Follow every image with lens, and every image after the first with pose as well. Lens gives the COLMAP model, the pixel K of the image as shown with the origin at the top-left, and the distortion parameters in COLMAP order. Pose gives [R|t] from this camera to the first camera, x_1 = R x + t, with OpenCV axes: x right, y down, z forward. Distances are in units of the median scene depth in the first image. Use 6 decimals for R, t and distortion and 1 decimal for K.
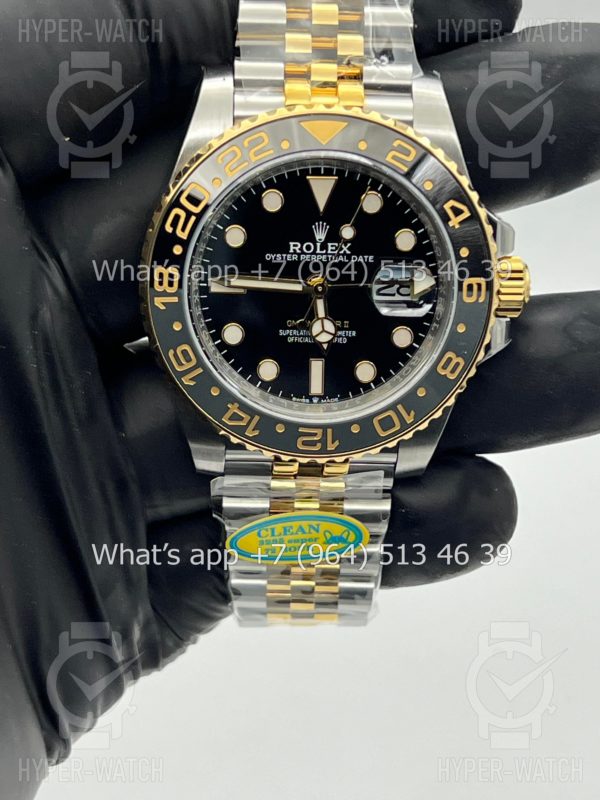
lens RADIAL K [[1980.5, 0, 296.2], [0, 1980.5, 403.2], [0, 0, 1]] dist [0.183803, 0.000000]
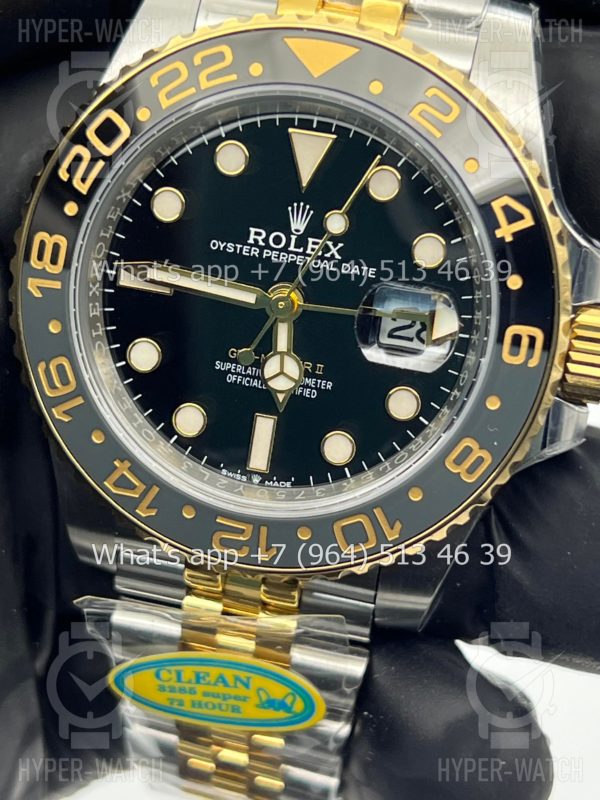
lens RADIAL K [[1980.5, 0, 300.4], [0, 1980.5, 397.2], [0, 0, 1]] dist [0.183803, 0.000000]
pose [[0.967143, 0.161276, -0.196531, 0.146368], [-0.176201, 0.982470, -0.060872, 0.008809], [0.183269, 0.093501, 0.978606, 0.379391]]
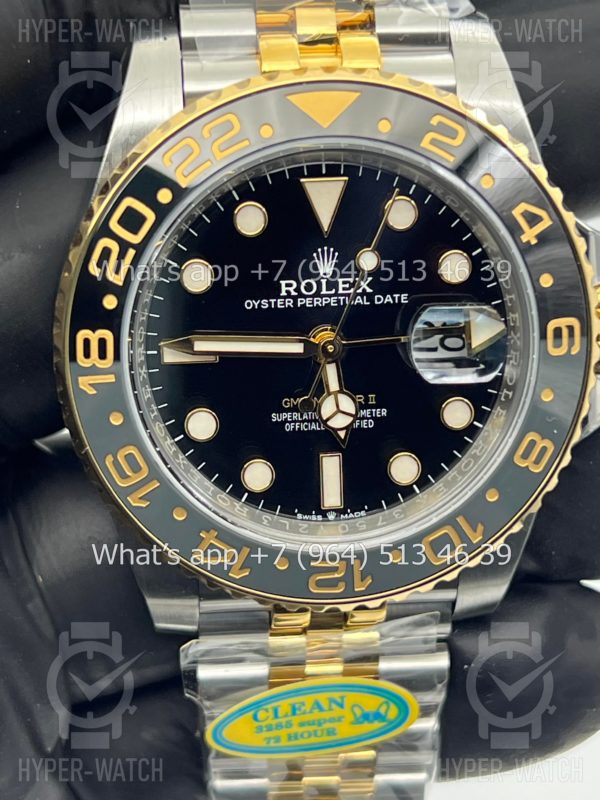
lens RADIAL K [[1980.5, 0, 296.6], [0, 1980.5, 394.4], [0, 0, 1]] dist [0.183803, 0.000000]
pose [[0.997567, -0.059514, 0.036300, -0.023745], [0.060152, 0.998049, -0.016750, -0.032018], [-0.035232, 0.018893, 0.999201, 0.342749]]
